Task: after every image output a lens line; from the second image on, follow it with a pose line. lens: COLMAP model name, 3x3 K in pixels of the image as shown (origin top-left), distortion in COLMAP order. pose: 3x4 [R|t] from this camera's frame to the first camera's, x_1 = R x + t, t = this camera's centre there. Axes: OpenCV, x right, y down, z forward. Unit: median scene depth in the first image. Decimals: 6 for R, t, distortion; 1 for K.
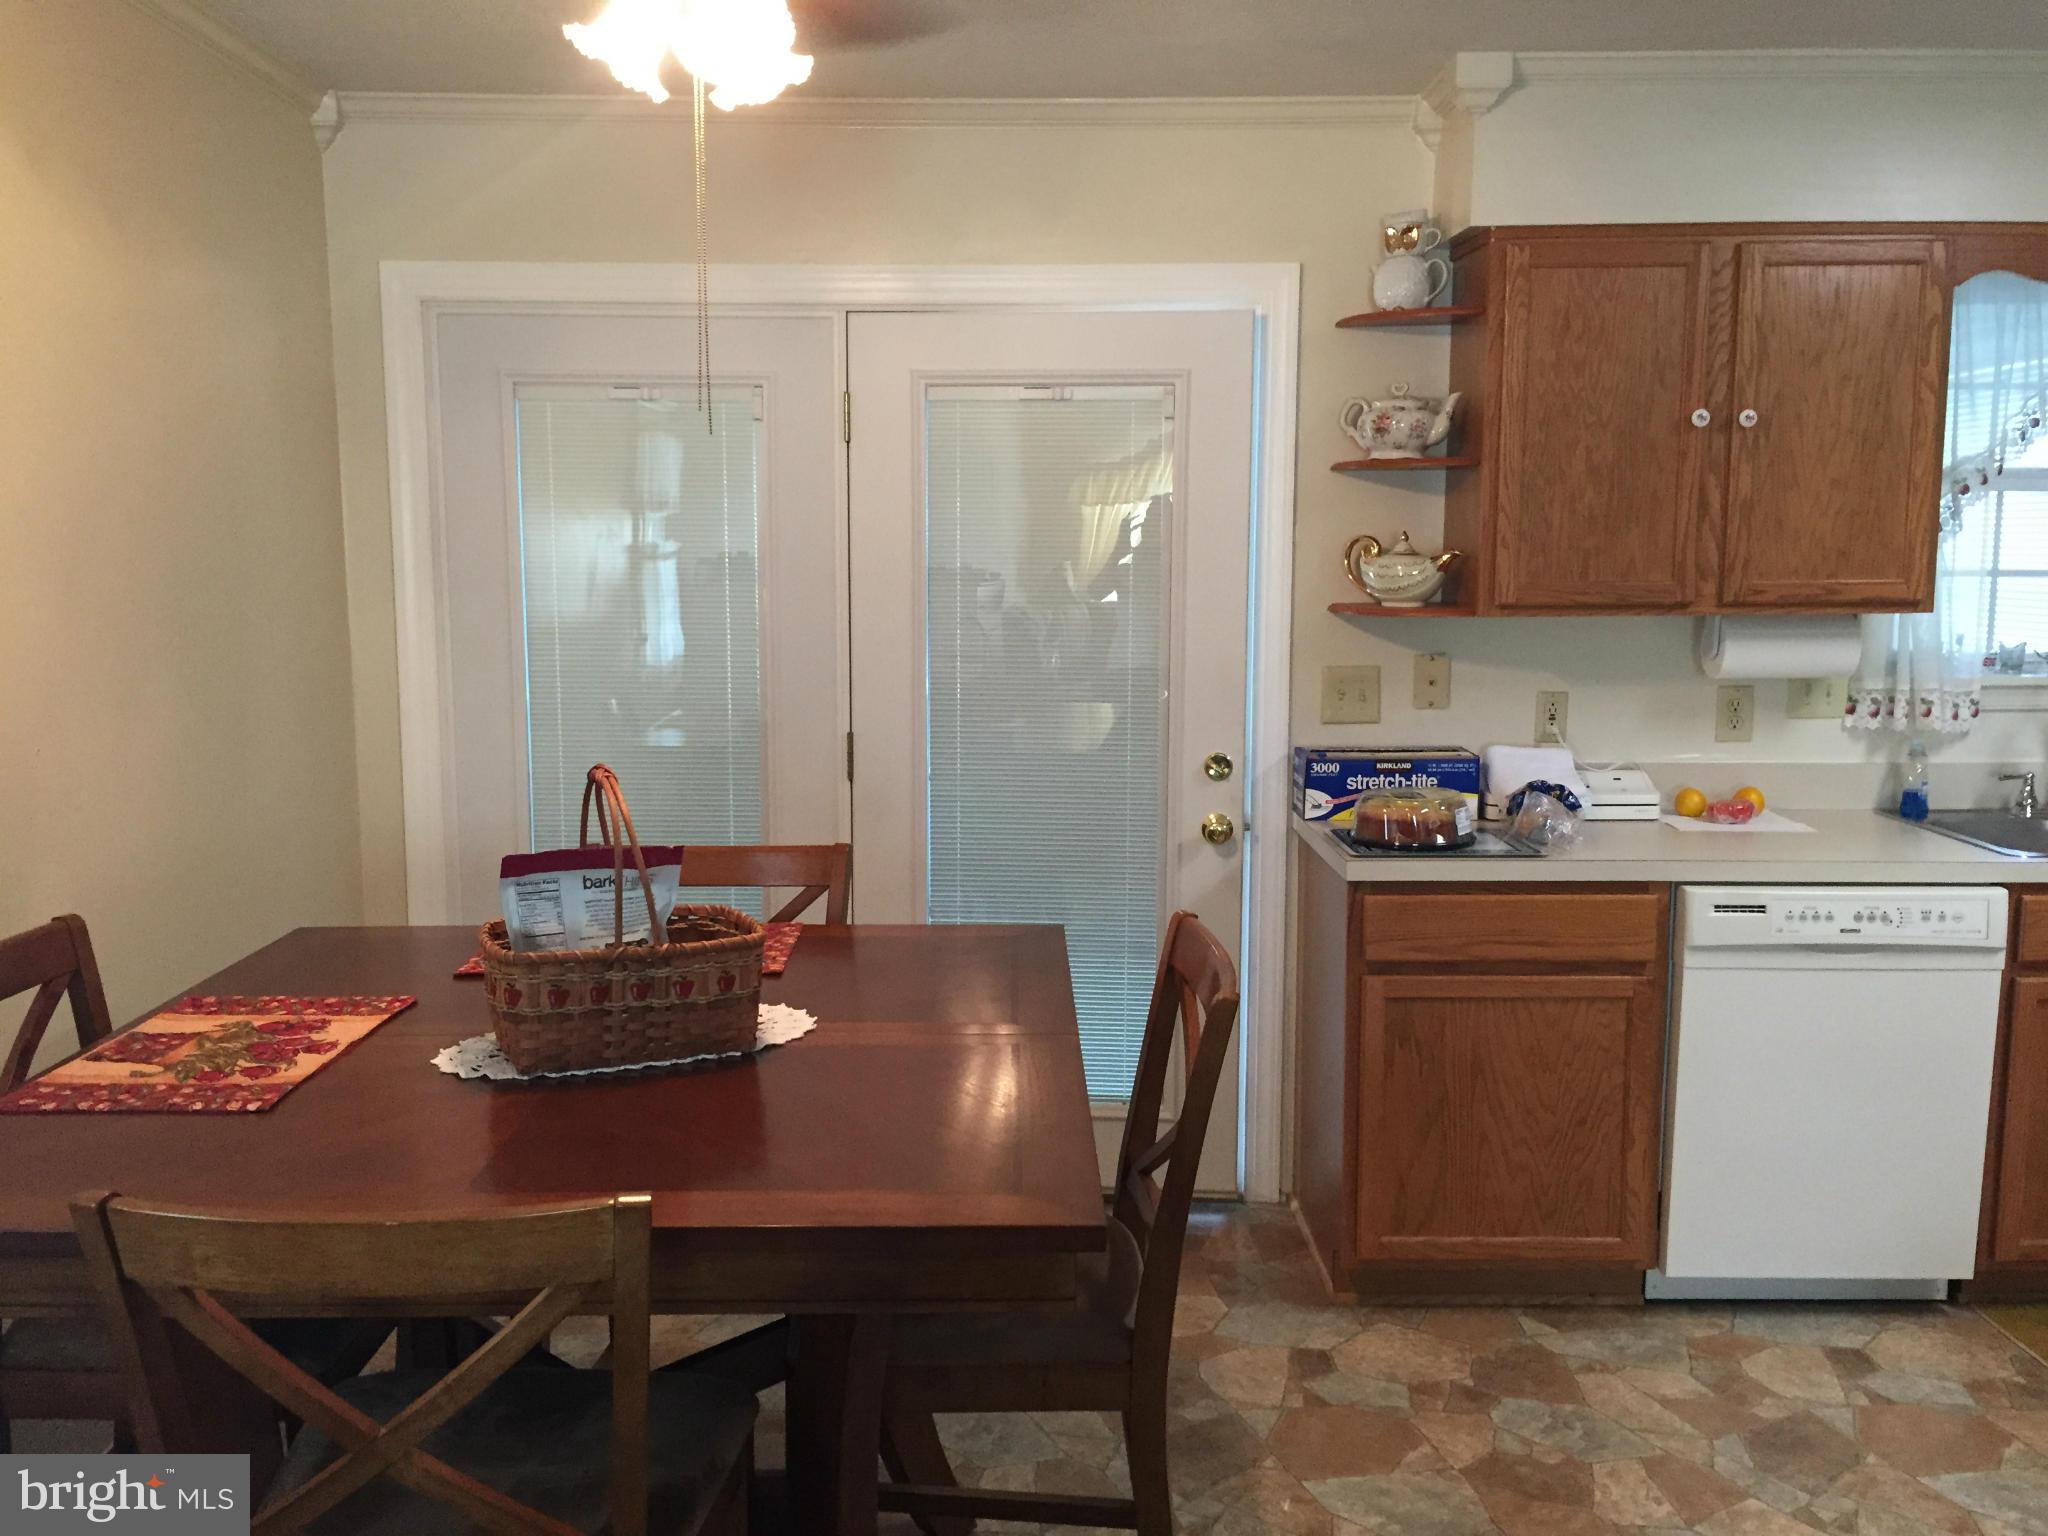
lens RADIAL K [[1761.4, 0, 1024.0], [0, 1761.4, 768.0], [0, 0, 1]] dist [0.071251, -0.103053]
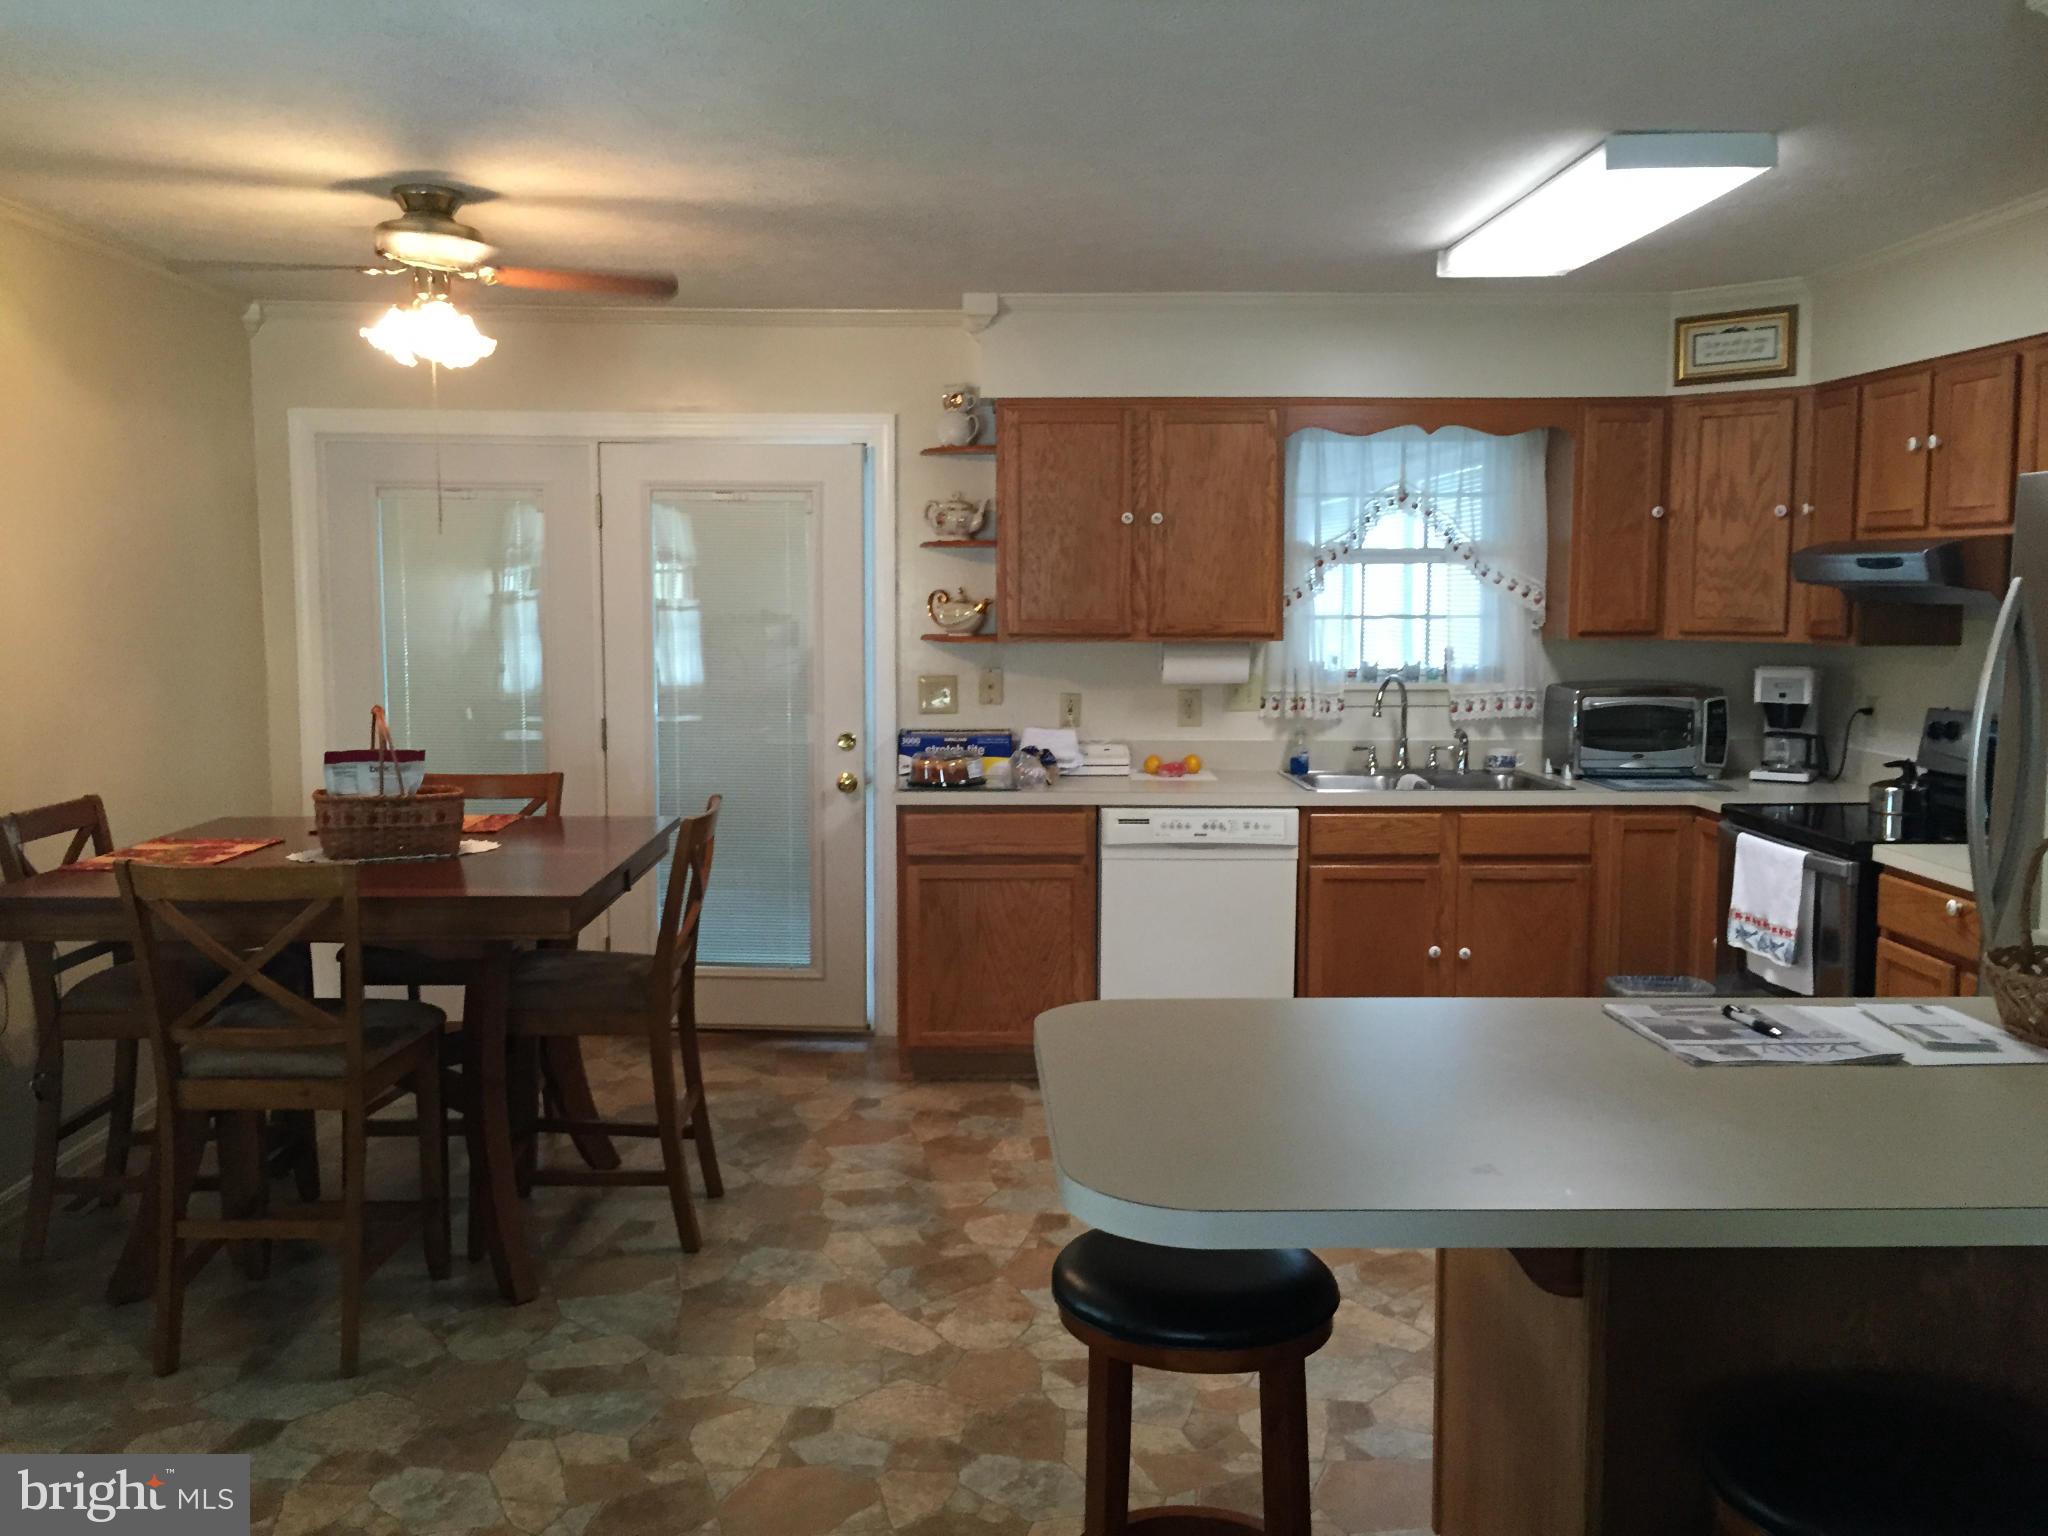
lens RADIAL K [[1735.9, 0, 1024.0], [0, 1735.9, 768.0], [0, 0, 1]] dist [0.044996, -0.013355]
pose [[0.999655, 0.000640, 0.026251, 0.242521], [0.000076, 0.999628, -0.027258, 0.068398], [-0.026259, 0.027251, 0.999284, -0.538207]]
